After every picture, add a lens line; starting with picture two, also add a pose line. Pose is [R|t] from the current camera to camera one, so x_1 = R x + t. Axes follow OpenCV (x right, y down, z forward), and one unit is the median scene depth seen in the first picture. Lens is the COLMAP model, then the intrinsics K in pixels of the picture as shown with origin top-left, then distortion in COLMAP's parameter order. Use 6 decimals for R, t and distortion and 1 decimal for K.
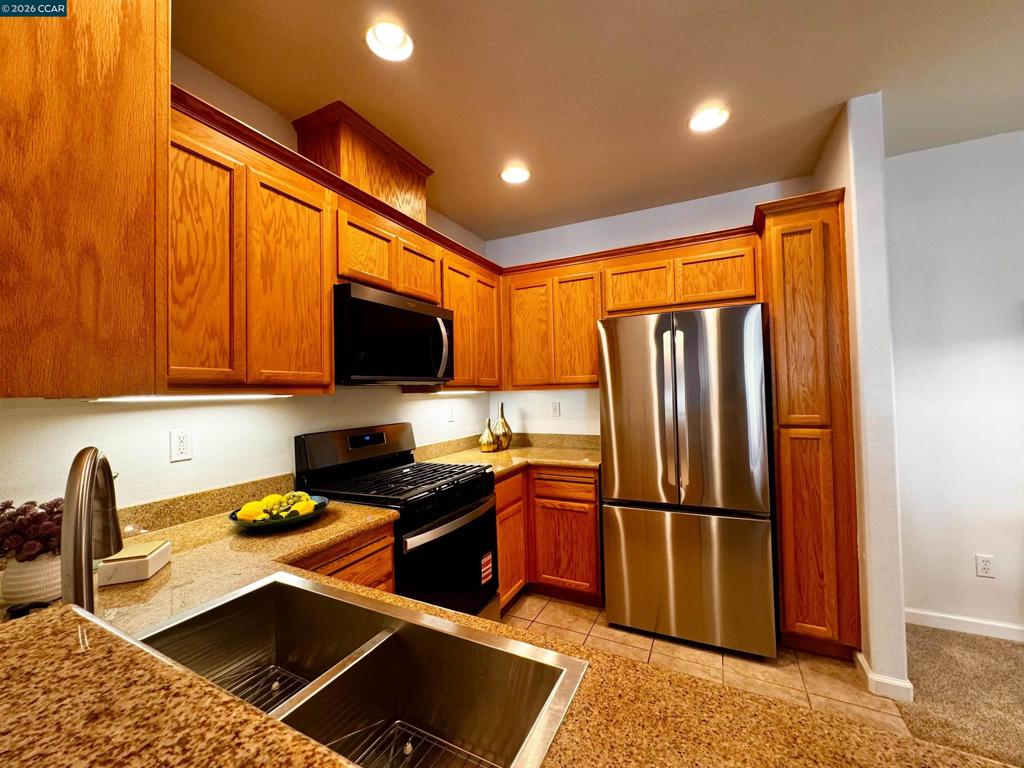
lens RADIAL K [[409.9, 0, 512.9], [0, 409.9, 381.4], [0, 0, 1]] dist [-0.003044, -0.000295]
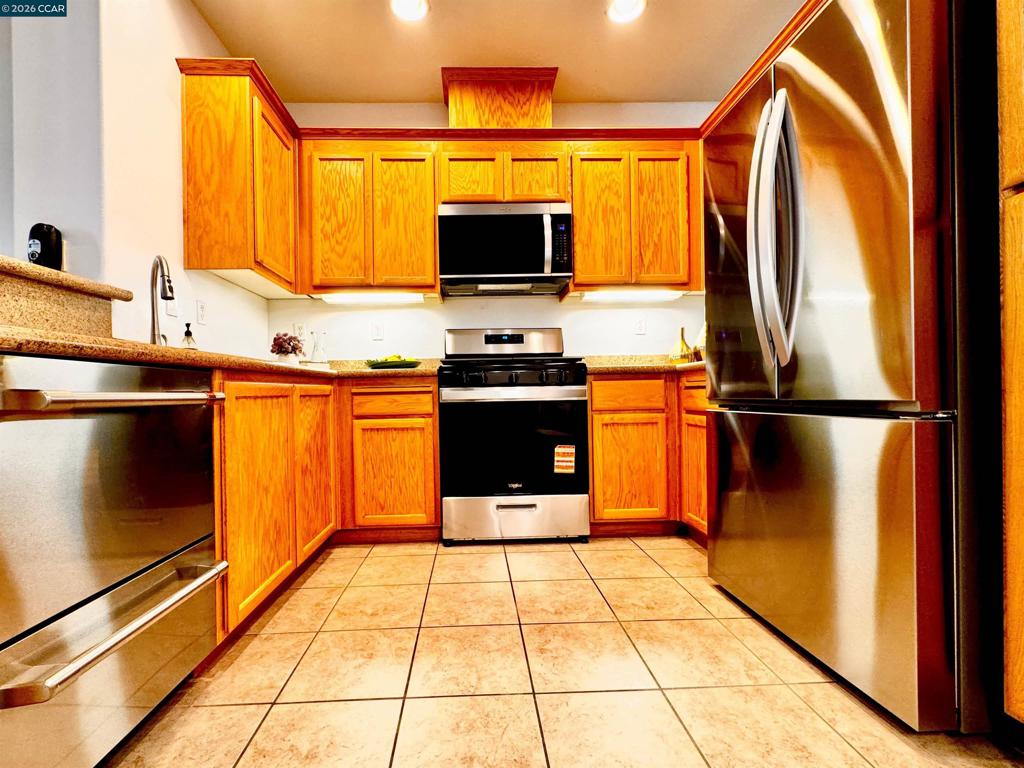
lens RADIAL K [[443.7, 0, 483.0], [0, 443.7, 396.2], [0, 0, 1]] dist [-0.003619, -0.000480]
pose [[0.468867, 0.018254, -0.883080, 0.881949], [0.026455, 0.999048, 0.034697, 0.307642], [0.882873, -0.039630, 0.467937, 0.402876]]
